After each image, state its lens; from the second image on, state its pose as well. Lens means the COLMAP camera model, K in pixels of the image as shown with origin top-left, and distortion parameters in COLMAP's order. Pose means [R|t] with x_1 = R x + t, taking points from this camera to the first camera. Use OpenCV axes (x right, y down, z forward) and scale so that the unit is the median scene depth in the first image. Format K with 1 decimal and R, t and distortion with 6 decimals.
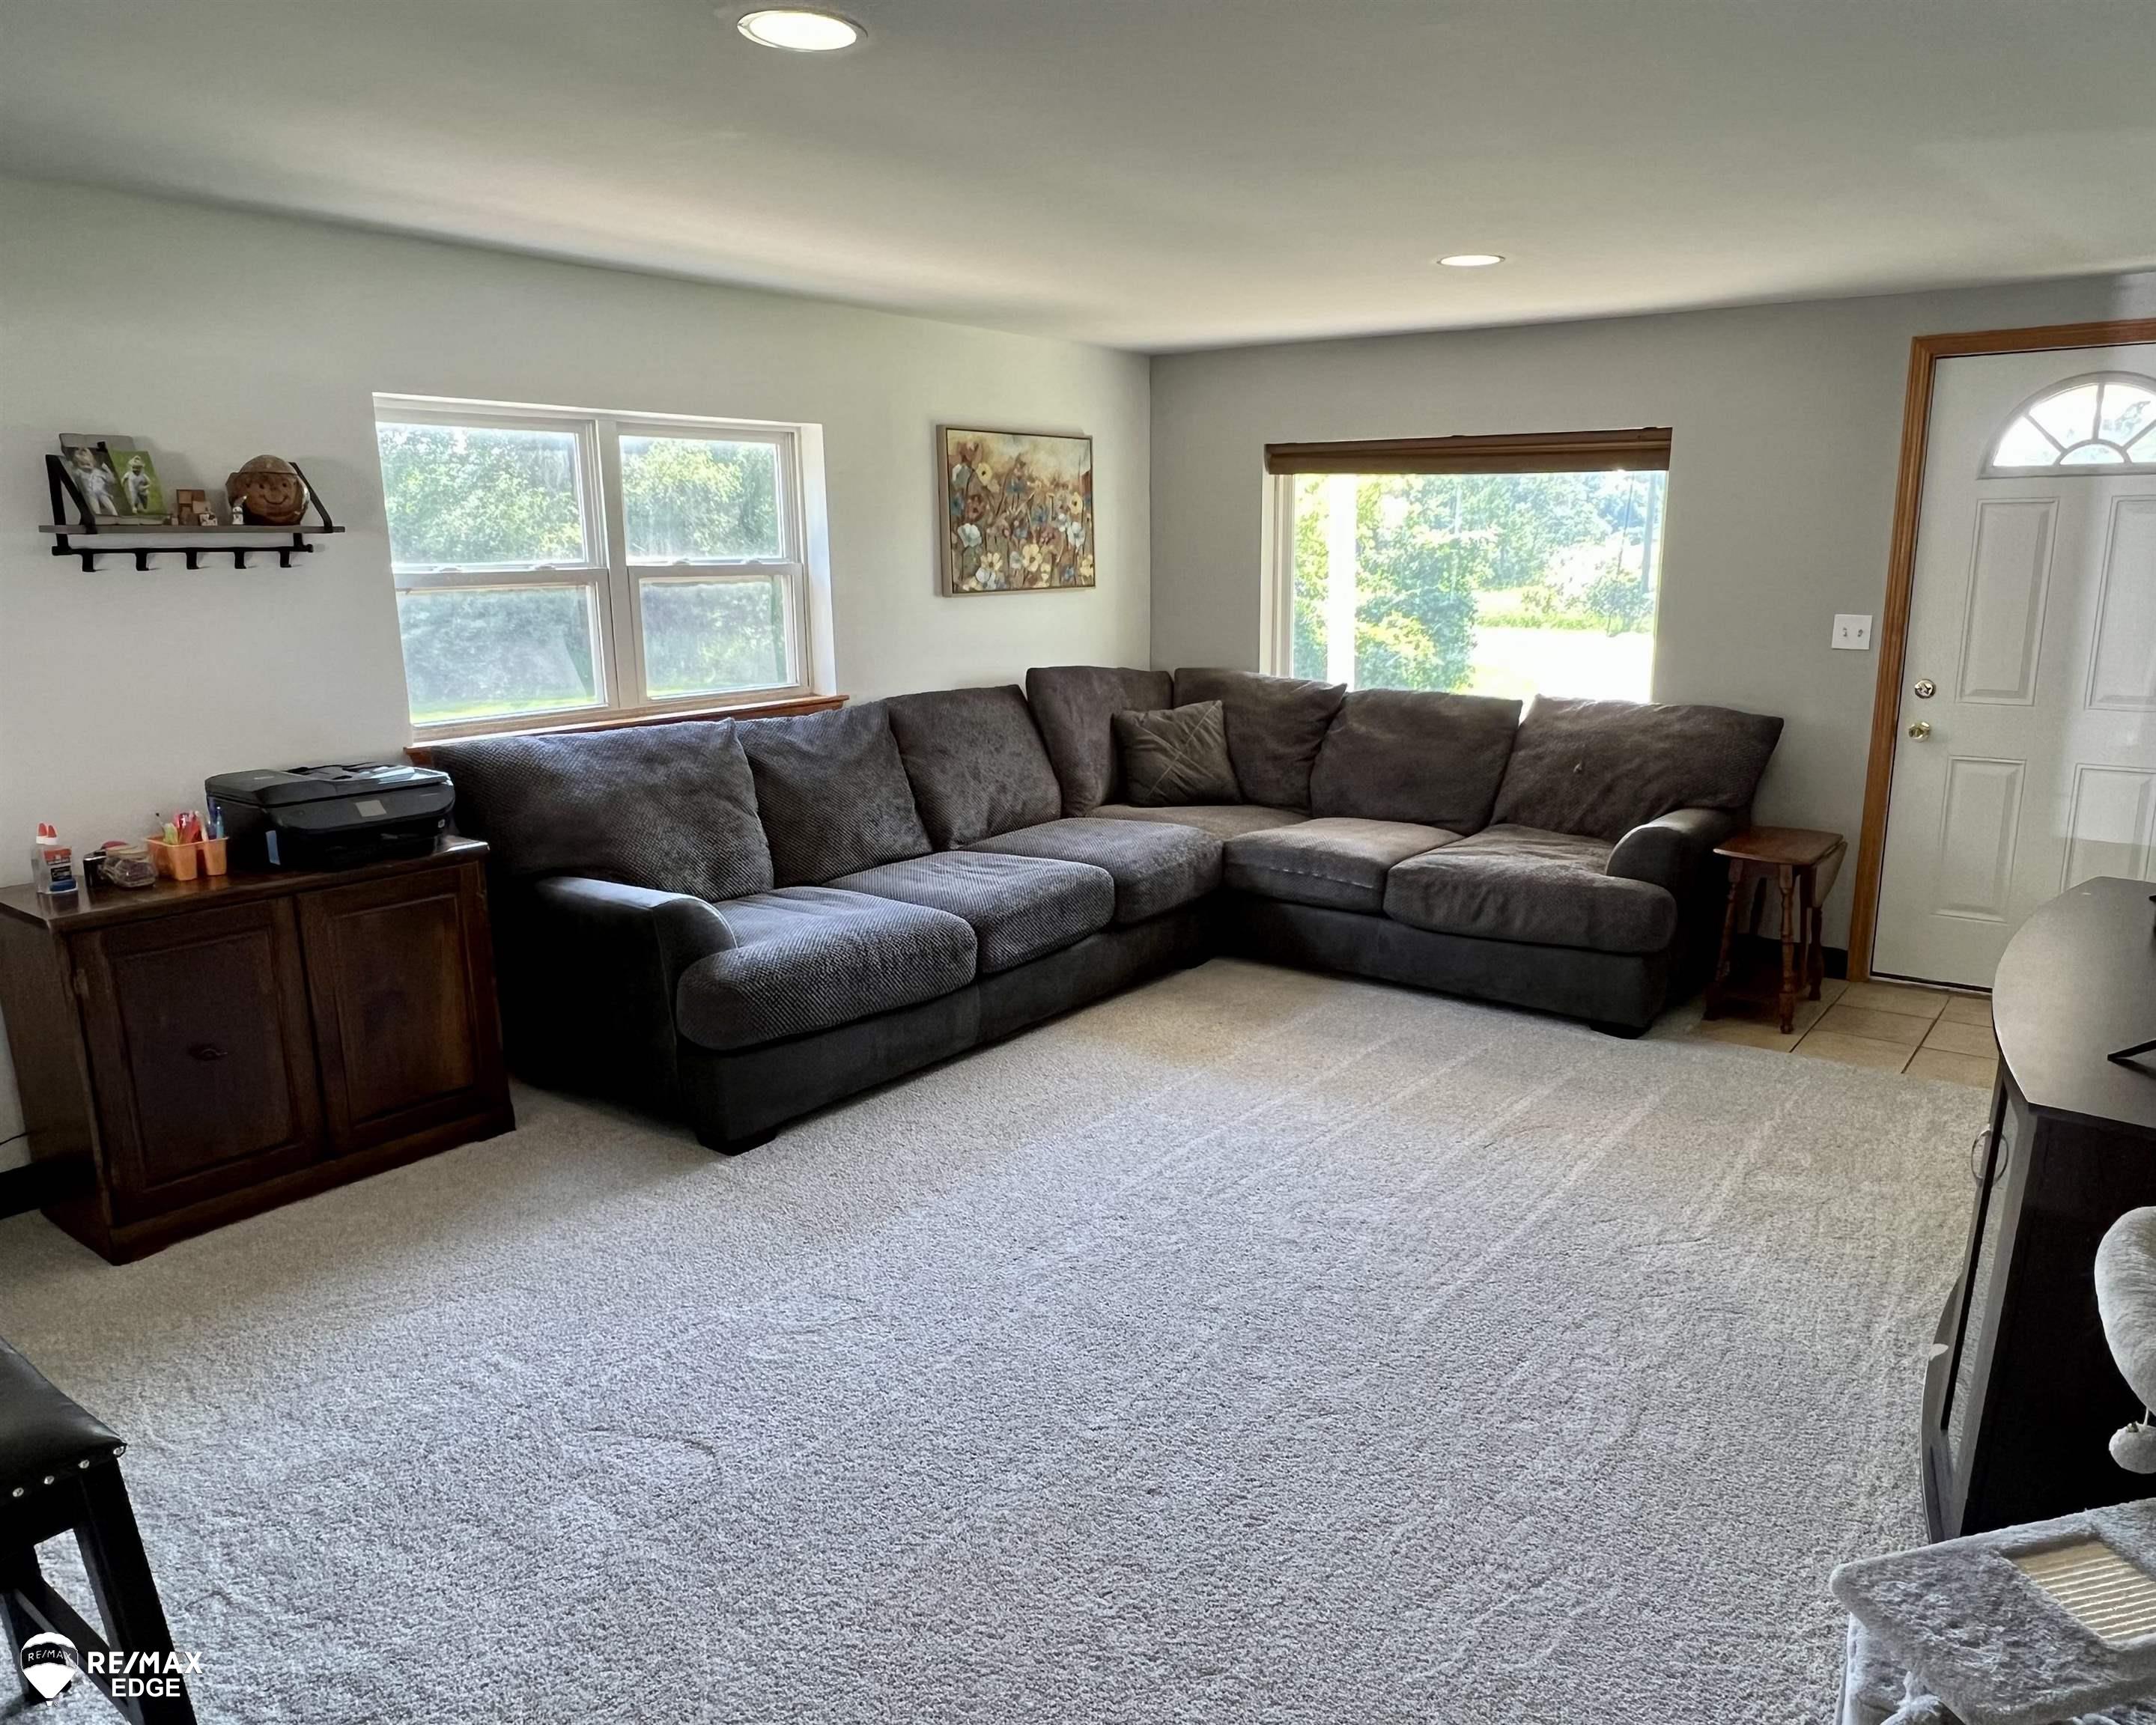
lens RADIAL K [[1507.9, 0, 1078.0], [0, 1507.9, 862.5], [0, 0, 1]] dist [0.008901, -0.000742]
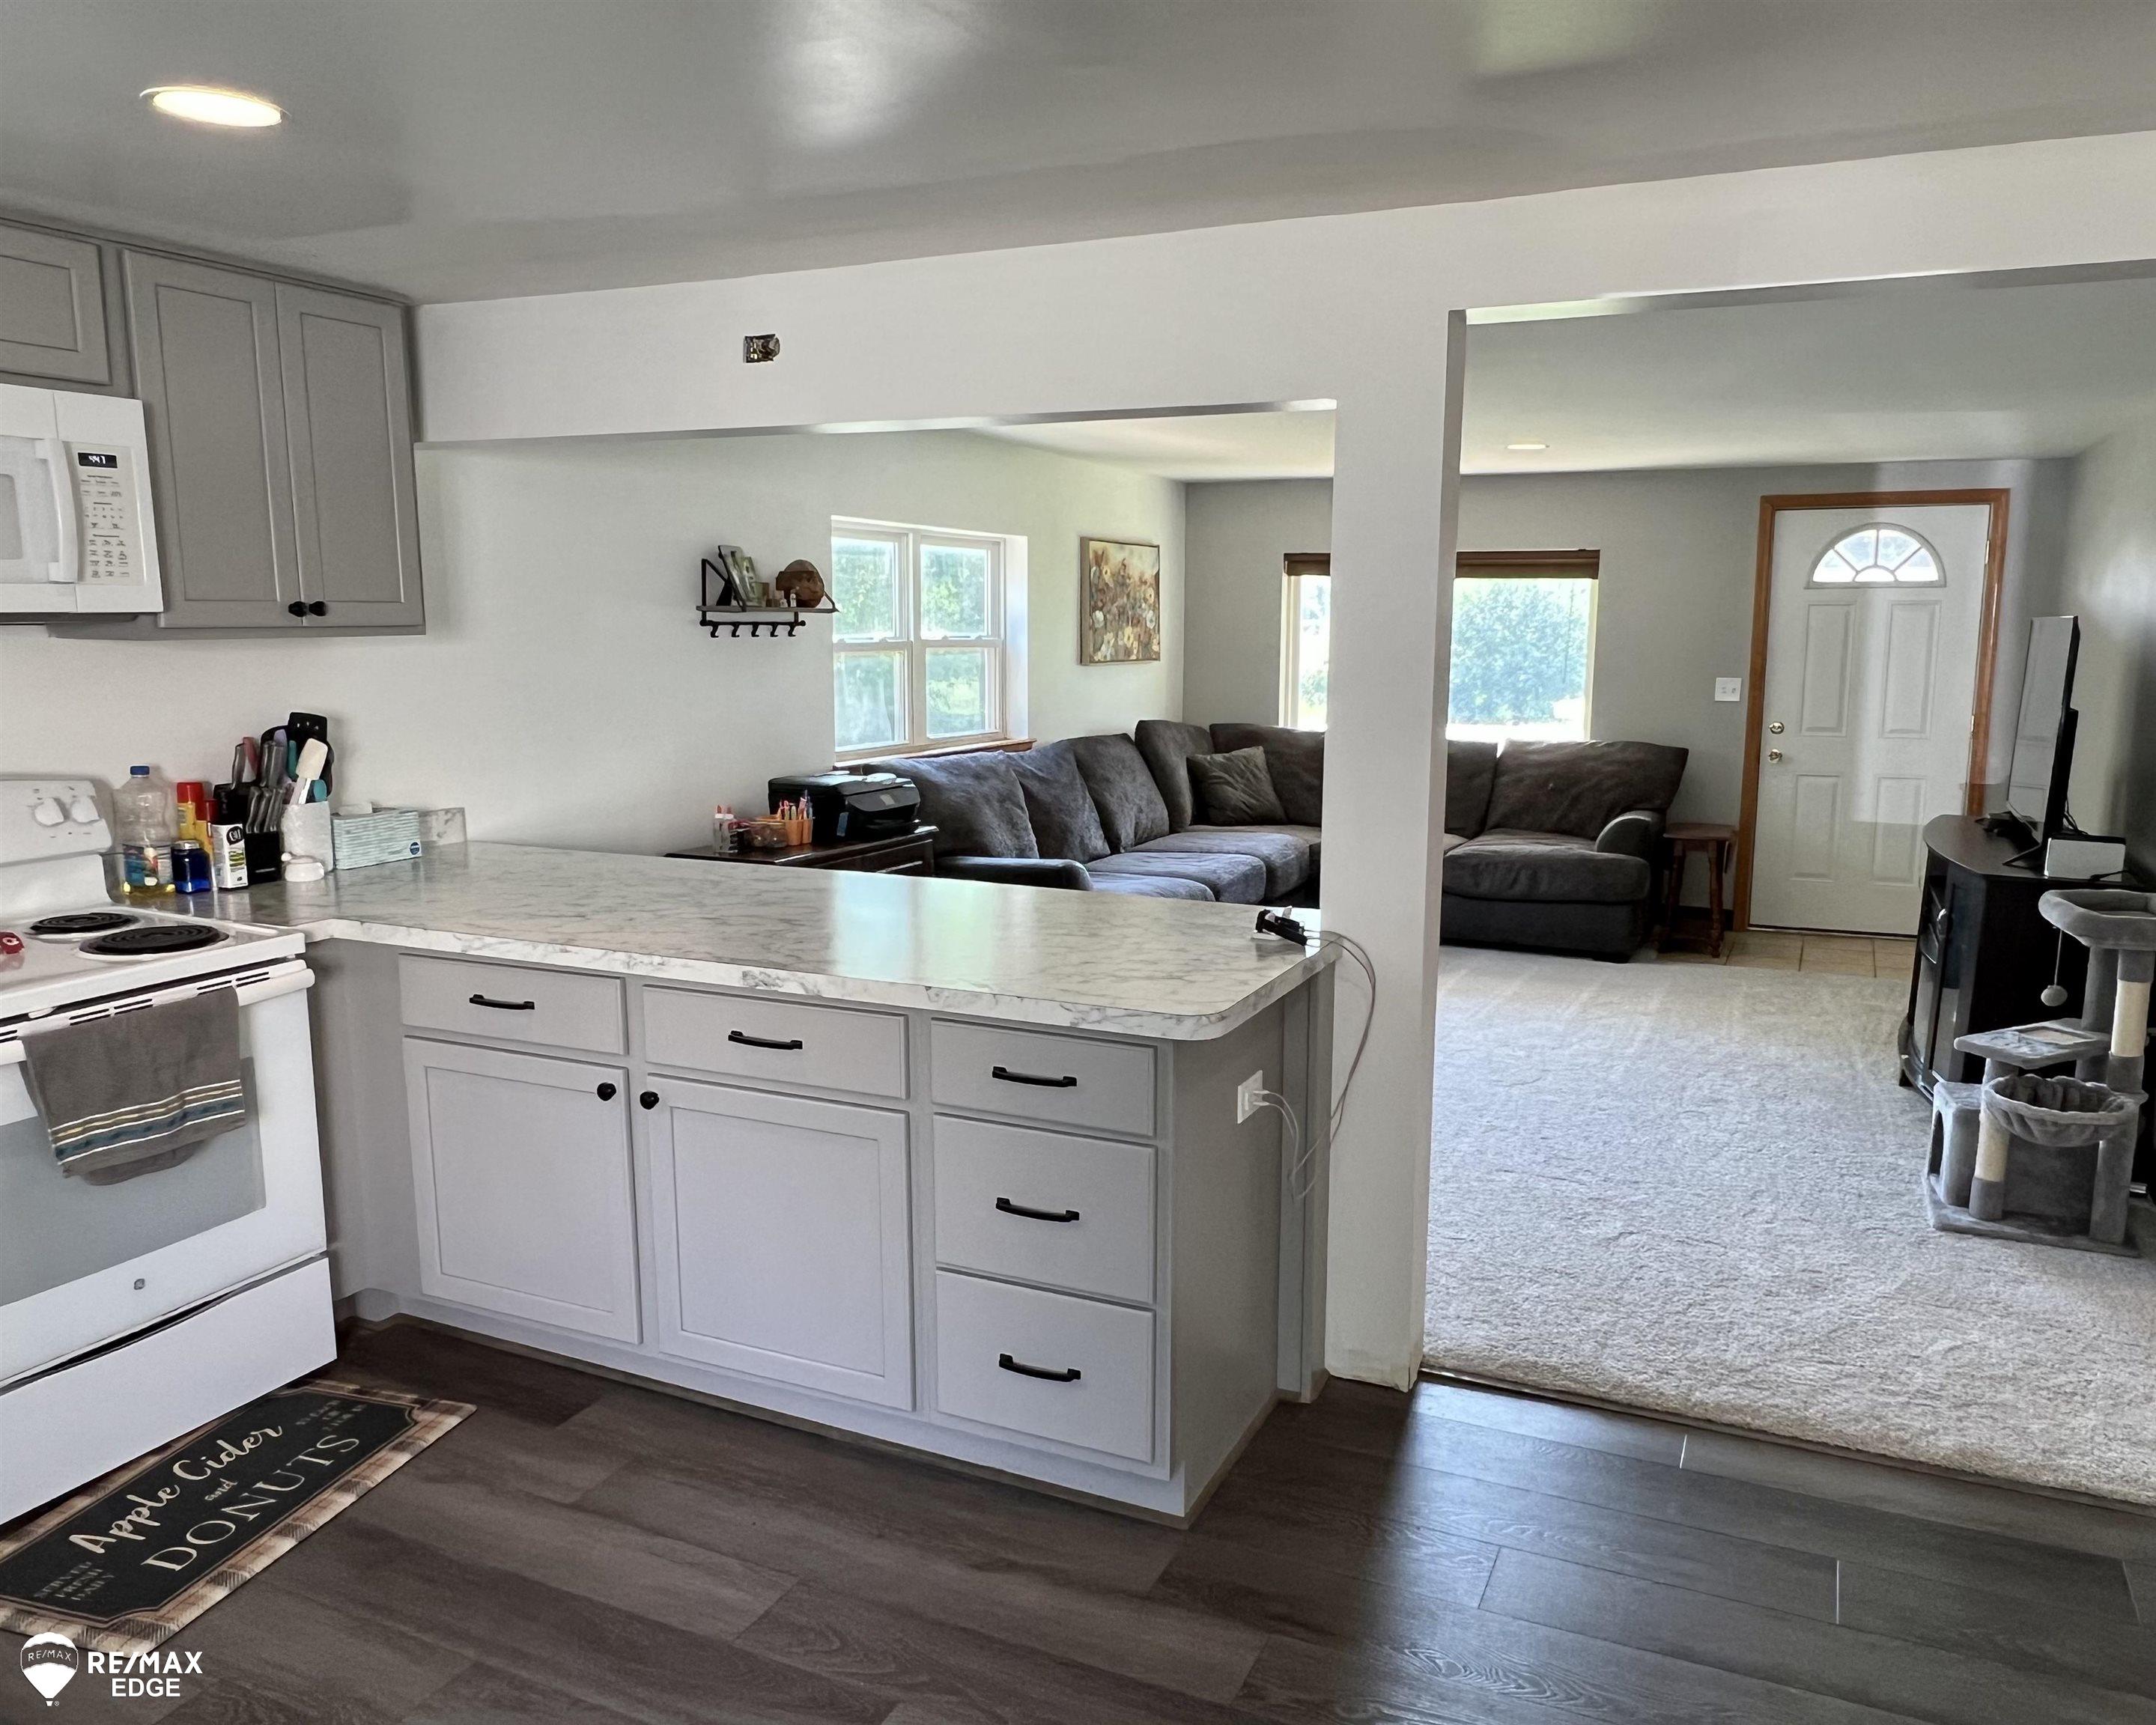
lens RADIAL K [[1573.4, 0, 1078.0], [0, 1573.4, 862.5], [0, 0, 1]] dist [-0.007490, -0.001020]
pose [[0.980385, -0.021745, 0.195891, -0.397258], [0.034382, 0.997525, -0.061341, 0.084511], [-0.194072, 0.066873, 0.978705, -0.350885]]
